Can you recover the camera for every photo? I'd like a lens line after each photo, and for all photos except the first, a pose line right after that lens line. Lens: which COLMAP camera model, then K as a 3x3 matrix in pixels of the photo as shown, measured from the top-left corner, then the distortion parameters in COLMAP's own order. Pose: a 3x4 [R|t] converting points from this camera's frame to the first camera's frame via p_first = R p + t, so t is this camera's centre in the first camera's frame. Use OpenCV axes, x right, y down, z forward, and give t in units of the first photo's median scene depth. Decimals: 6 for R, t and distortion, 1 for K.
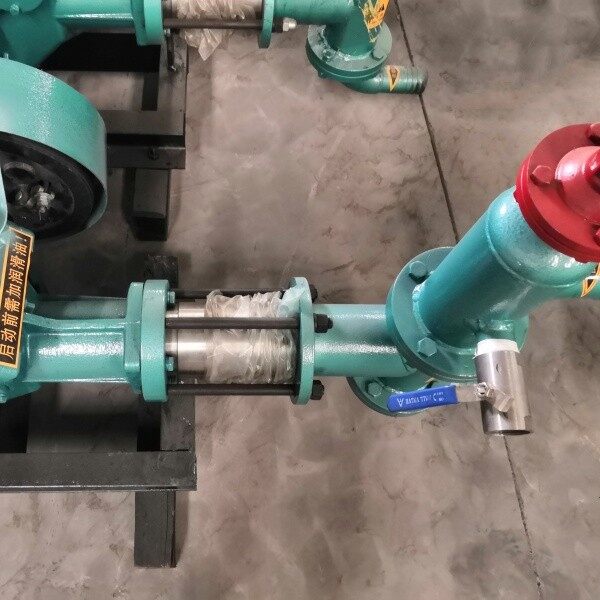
lens RADIAL K [[661.2, 0, 300.0], [0, 661.2, 300.0], [0, 0, 1]] dist [0.003027, 0.034530]
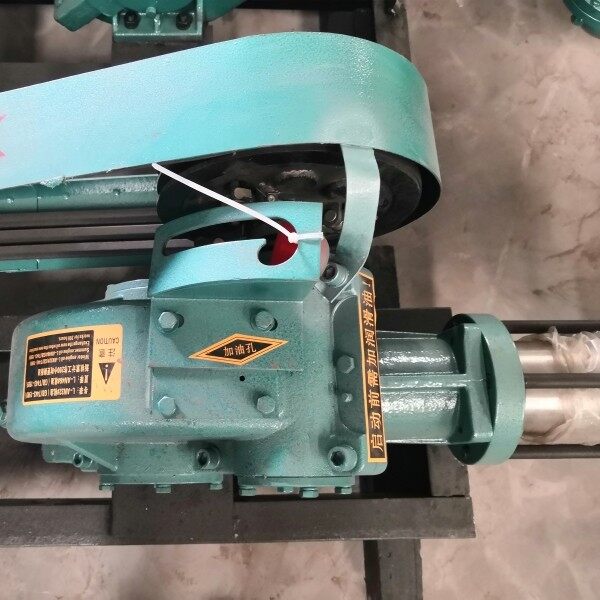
lens RADIAL K [[661.2, 0, 300.0], [0, 661.2, 300.0], [0, 0, 1]] dist [0.003027, 0.034530]
pose [[0.999798, -0.000241, 0.020093, -0.342942], [-0.002452, 0.990987, 0.133933, -0.117727], [-0.019944, -0.133955, 0.990787, 0.167486]]
